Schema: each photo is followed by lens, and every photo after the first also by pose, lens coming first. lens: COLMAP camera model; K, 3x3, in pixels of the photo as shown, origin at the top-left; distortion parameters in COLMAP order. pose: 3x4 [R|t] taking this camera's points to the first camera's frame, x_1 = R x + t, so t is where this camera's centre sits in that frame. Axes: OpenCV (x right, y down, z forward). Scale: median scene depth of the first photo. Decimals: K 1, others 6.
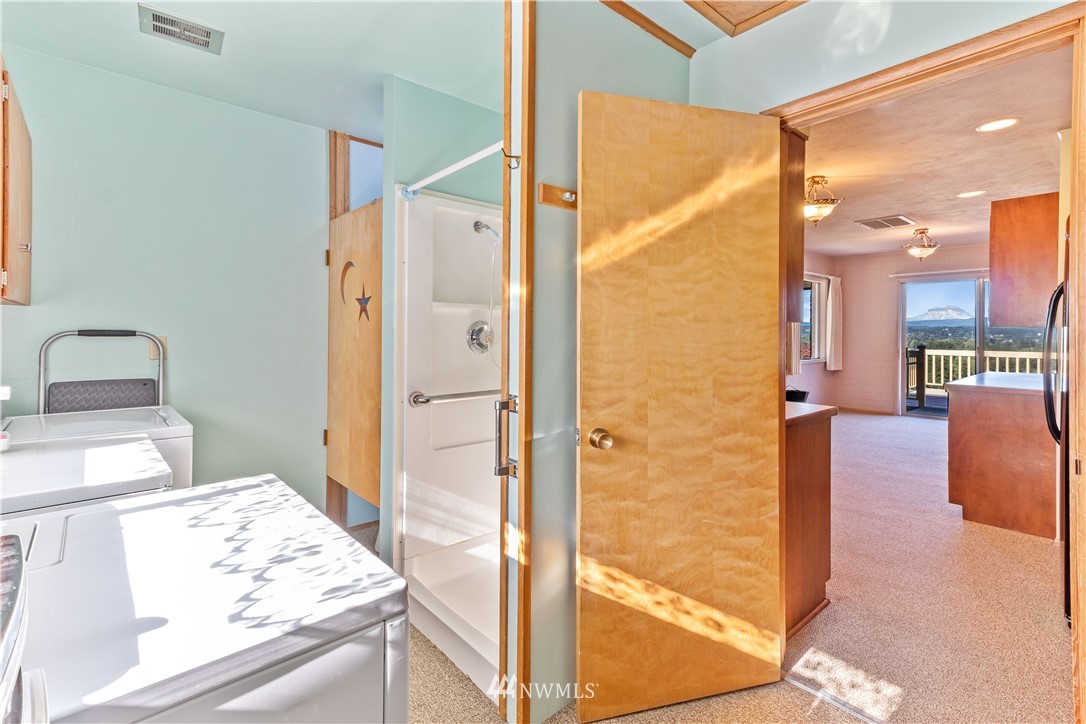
lens RADIAL K [[510.4, 0, 544.5], [0, 510.4, 333.8], [0, 0, 1]] dist [0.021108, 0.000403]
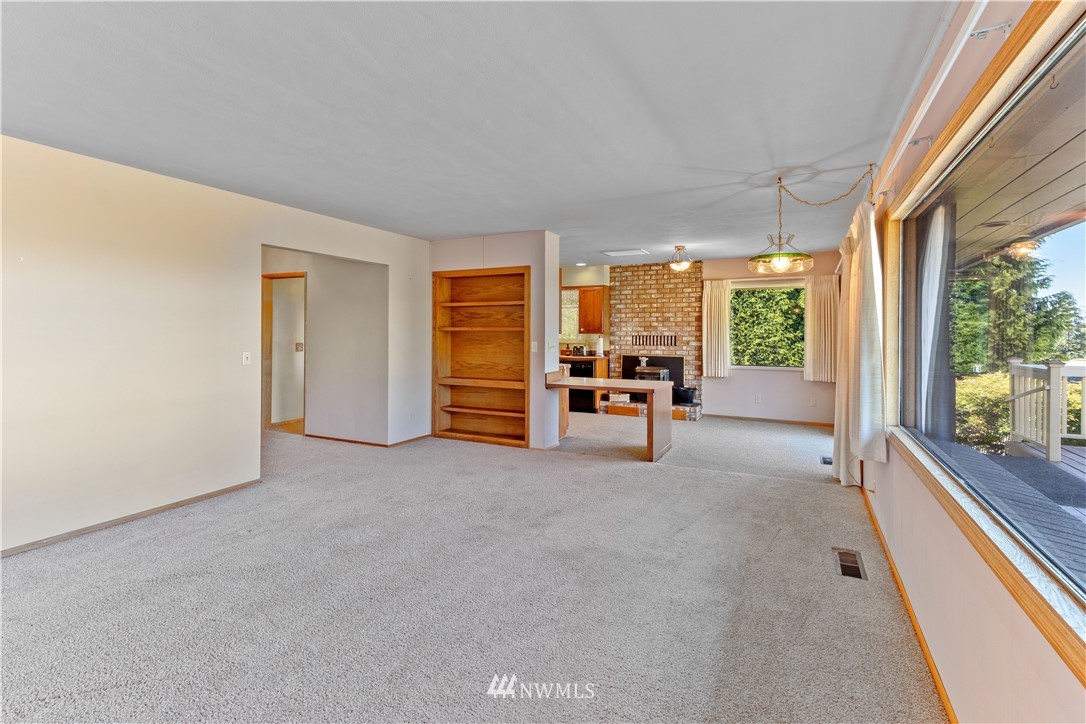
lens RADIAL K [[510.4, 0, 544.5], [0, 510.4, 333.8], [0, 0, 1]] dist [0.021108, 0.000403]
pose [[0.375438, -0.004918, -0.926835, 1.352440], [-0.008519, 0.999925, -0.008757, 0.001355], [0.926809, 0.011184, 0.375368, 0.249256]]
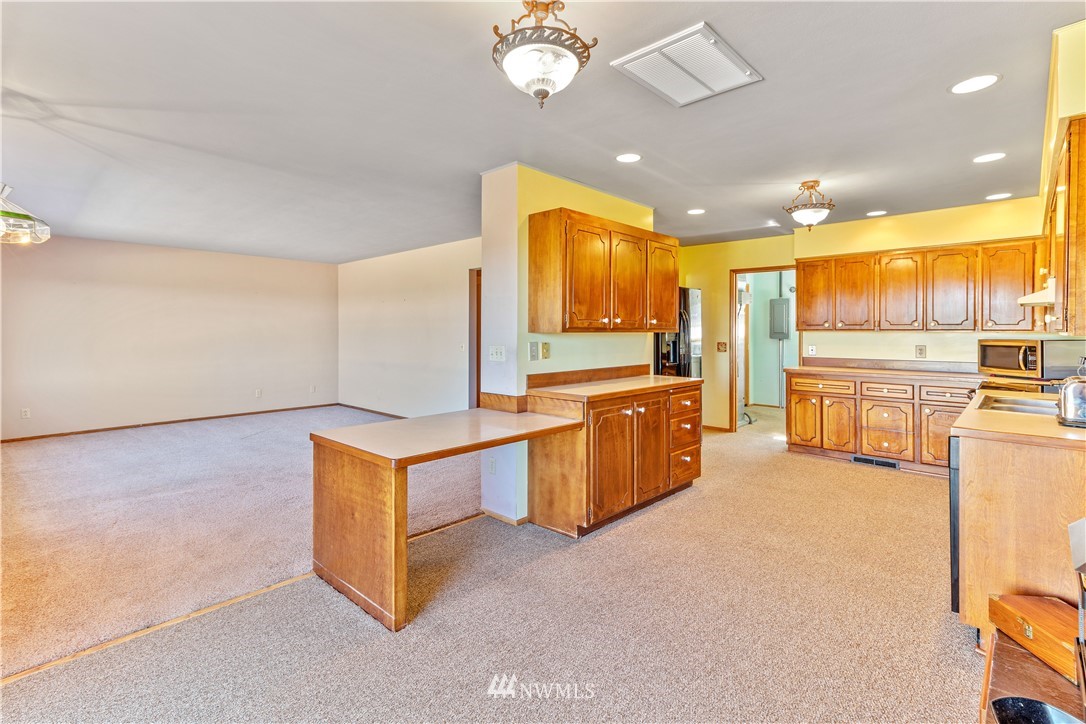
lens RADIAL K [[512.7, 0, 542.0], [0, 512.7, 328.0], [0, 0, 1]] dist [0.018294, 0.000587]
pose [[-0.995497, -0.008467, -0.094415, 0.618073], [-0.009026, 0.999944, 0.005493, -0.012728], [0.094363, 0.006320, -0.995518, 1.054996]]
